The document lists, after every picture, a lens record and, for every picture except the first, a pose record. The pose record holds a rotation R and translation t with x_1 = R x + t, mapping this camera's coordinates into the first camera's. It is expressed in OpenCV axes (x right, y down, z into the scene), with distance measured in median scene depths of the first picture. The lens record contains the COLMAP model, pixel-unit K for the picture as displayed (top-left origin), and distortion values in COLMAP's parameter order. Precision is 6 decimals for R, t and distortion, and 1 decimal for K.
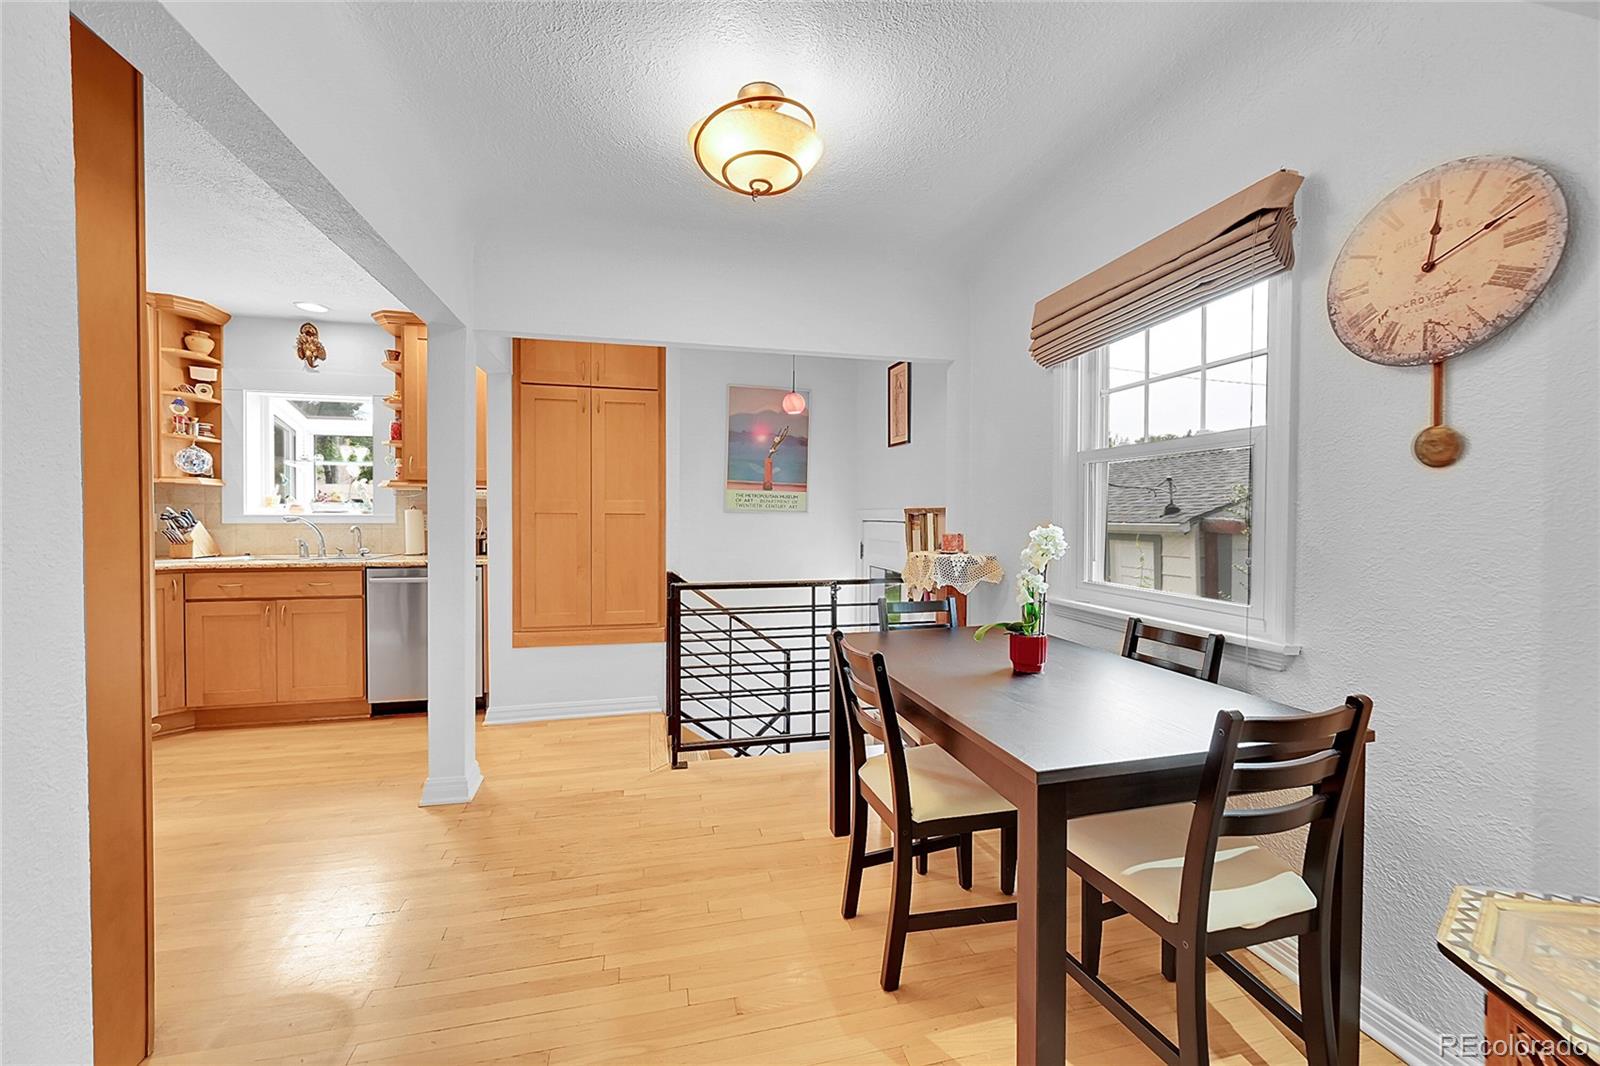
lens RADIAL K [[630.5, 0, 804.2], [0, 630.5, 530.1], [0, 0, 1]] dist [0.000173, 0.000169]
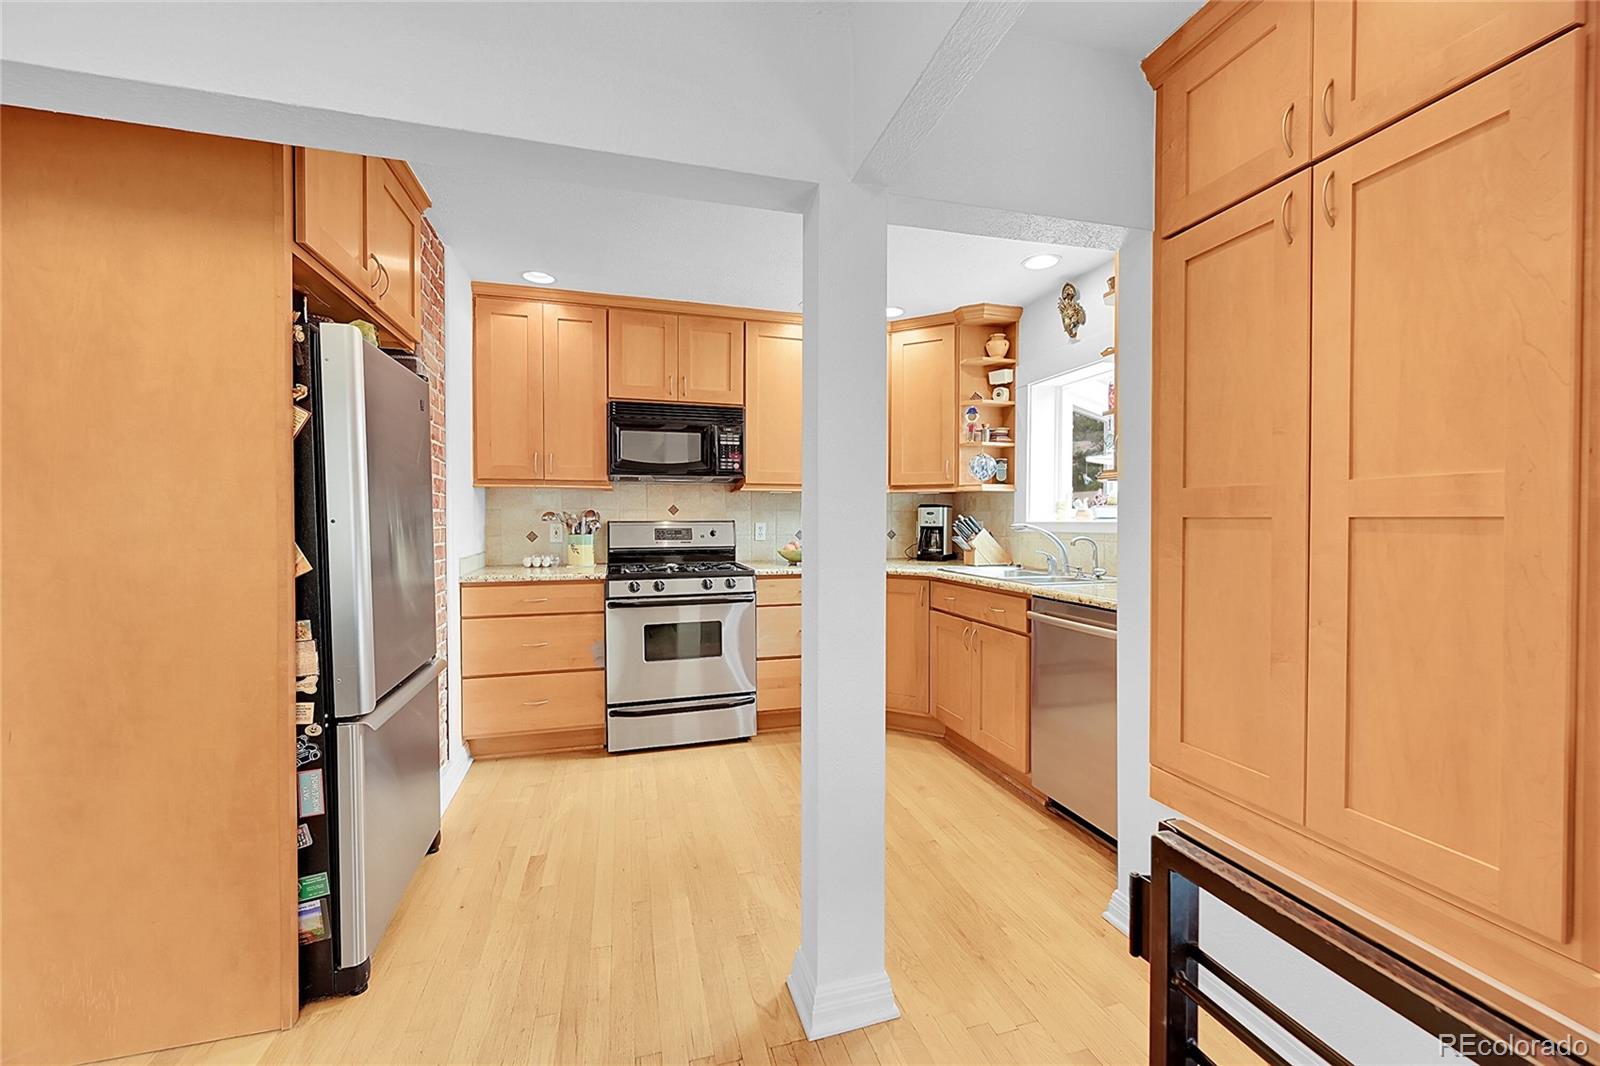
lens RADIAL K [[630.5, 0, 802.5], [0, 630.5, 529.1], [0, 0, 1]] dist [0.000173, 0.000169]
pose [[0.035537, 0.011573, -0.999301, 0.010645], [-0.024462, 0.999643, 0.010707, -0.017445], [0.999069, 0.024064, 0.035807, 0.697995]]
